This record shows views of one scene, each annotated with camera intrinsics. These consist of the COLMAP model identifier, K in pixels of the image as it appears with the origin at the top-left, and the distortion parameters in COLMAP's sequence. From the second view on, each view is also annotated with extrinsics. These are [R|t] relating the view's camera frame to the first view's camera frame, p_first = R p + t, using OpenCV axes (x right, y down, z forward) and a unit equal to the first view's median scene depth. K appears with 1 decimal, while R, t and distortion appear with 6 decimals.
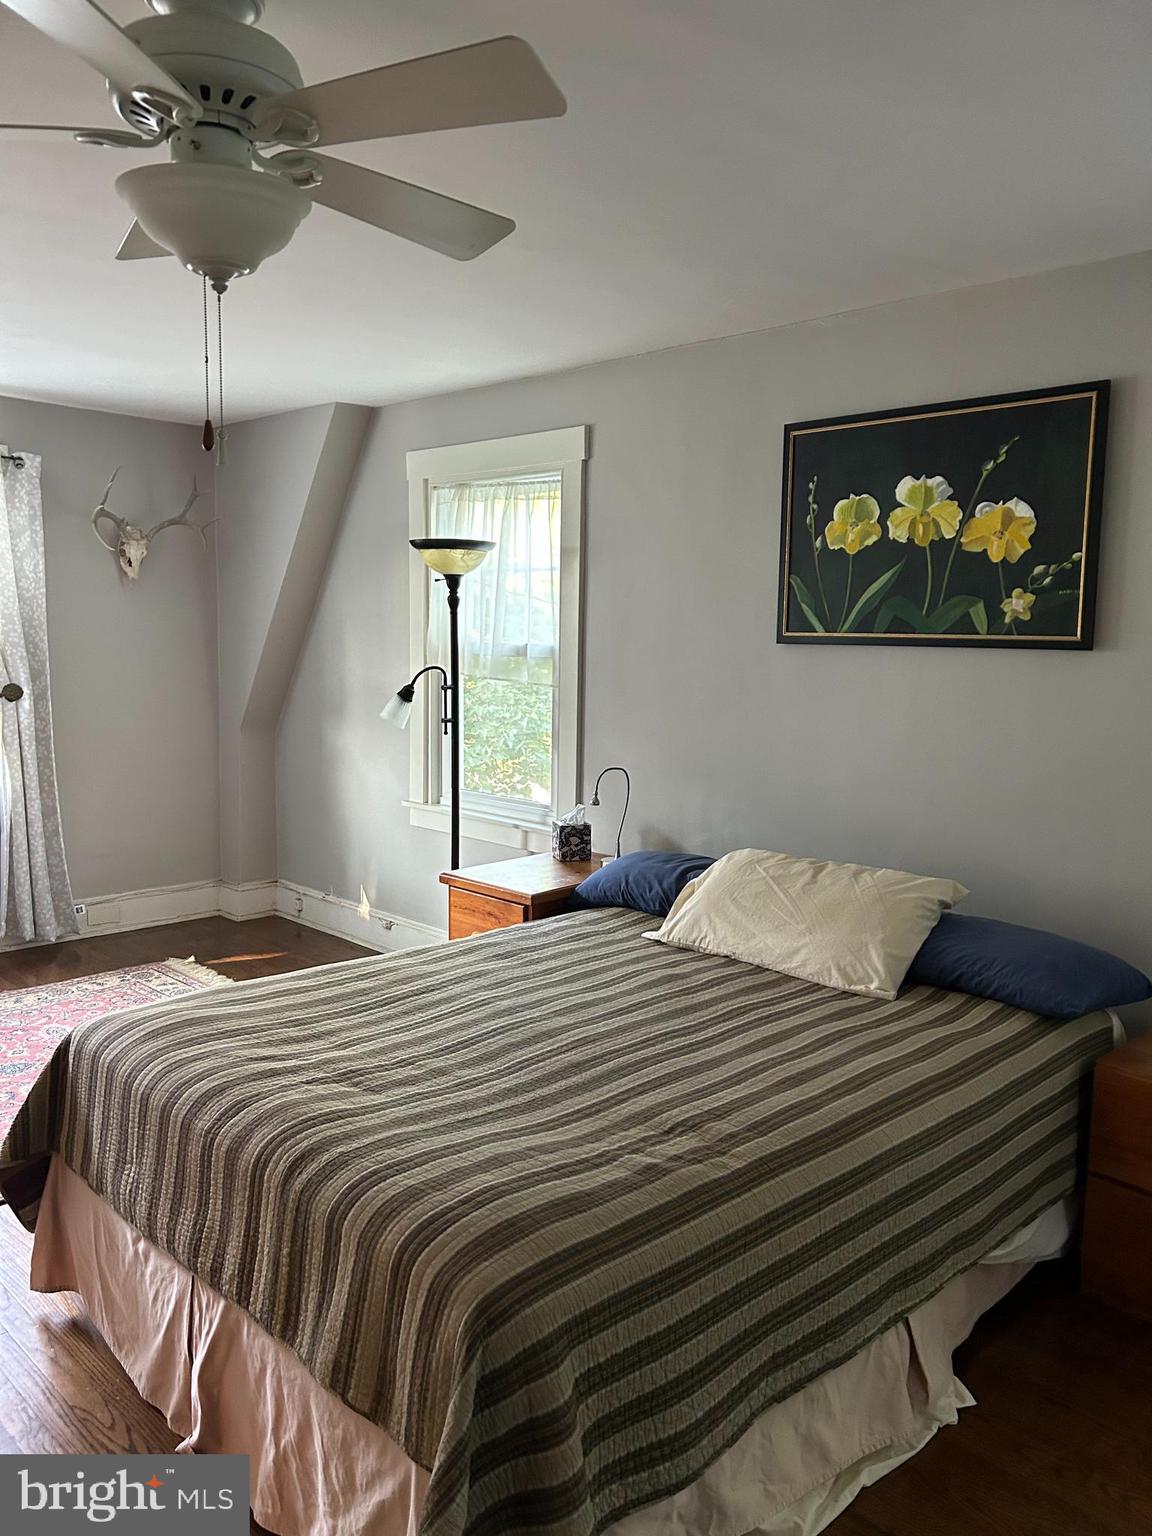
lens RADIAL K [[1154.0, 0, 575.2], [0, 1154.0, 768.9], [0, 0, 1]] dist [0.022115, -0.005992]
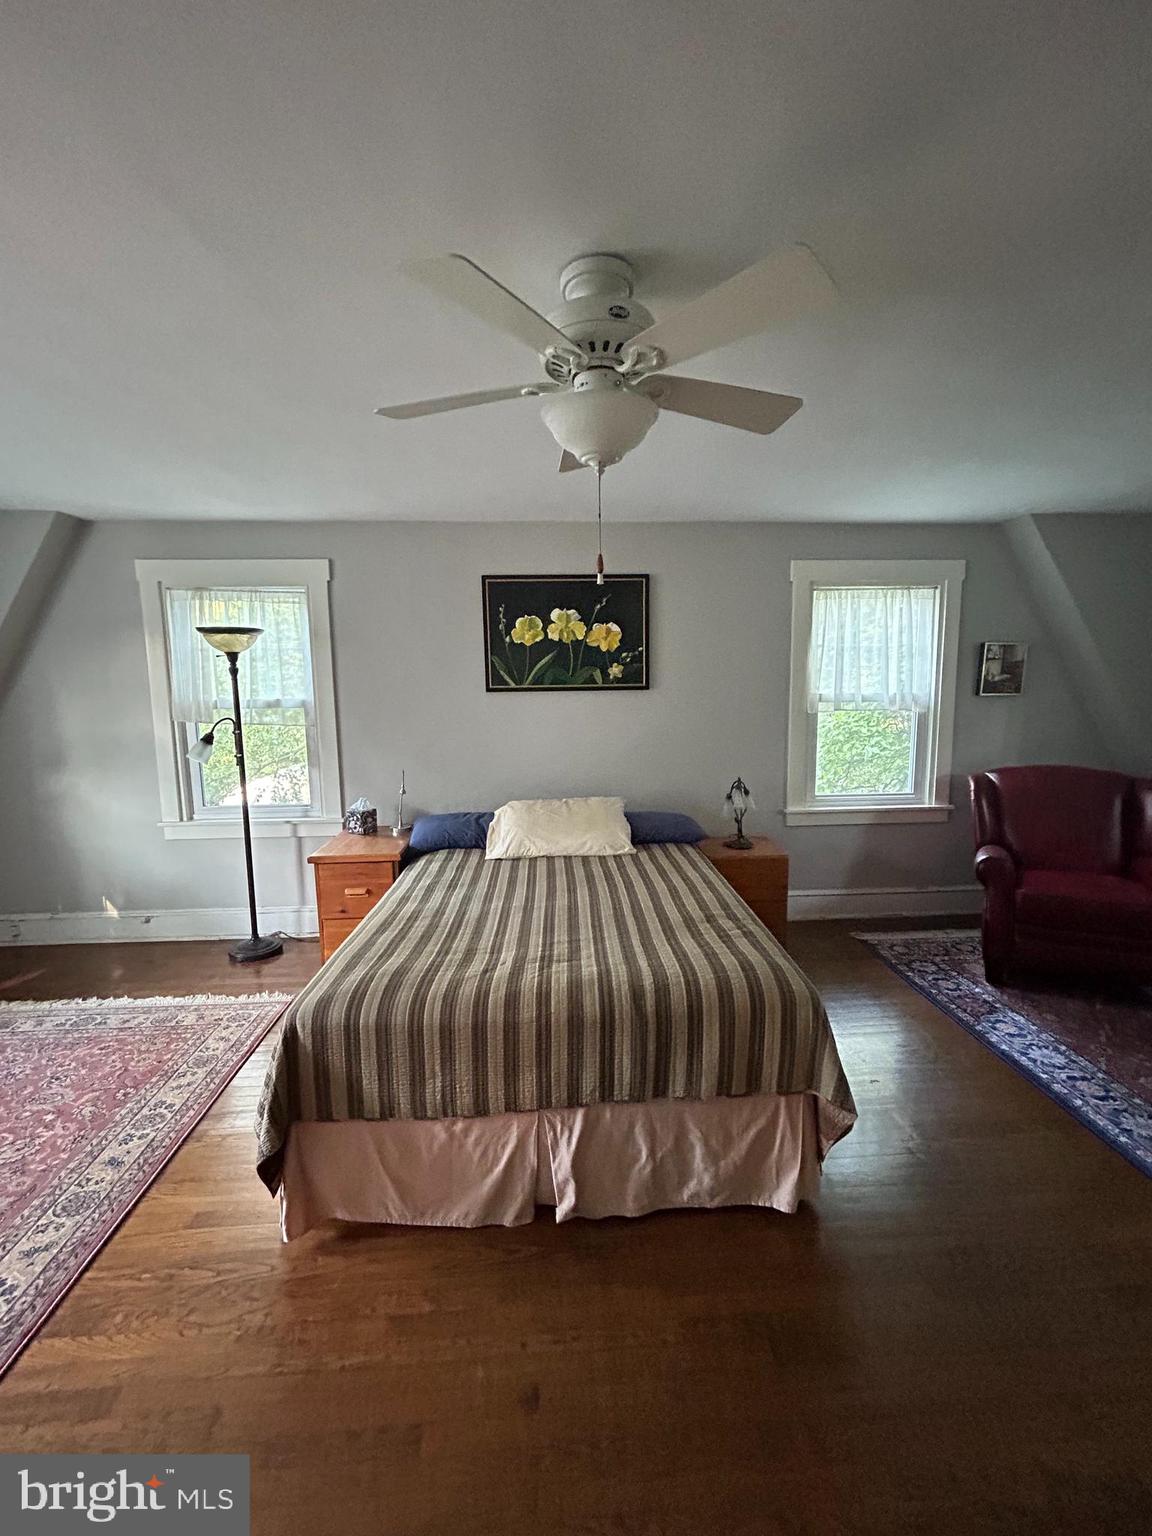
lens RADIAL K [[617.8, 0, 583.1], [0, 617.8, 760.3], [0, 0, 1]] dist [-0.013936, -0.000230]
pose [[0.659357, -0.111188, 0.743563, -0.524129], [0.114140, 0.992344, 0.047175, -0.031924], [-0.743115, 0.053765, 0.667000, 0.249938]]
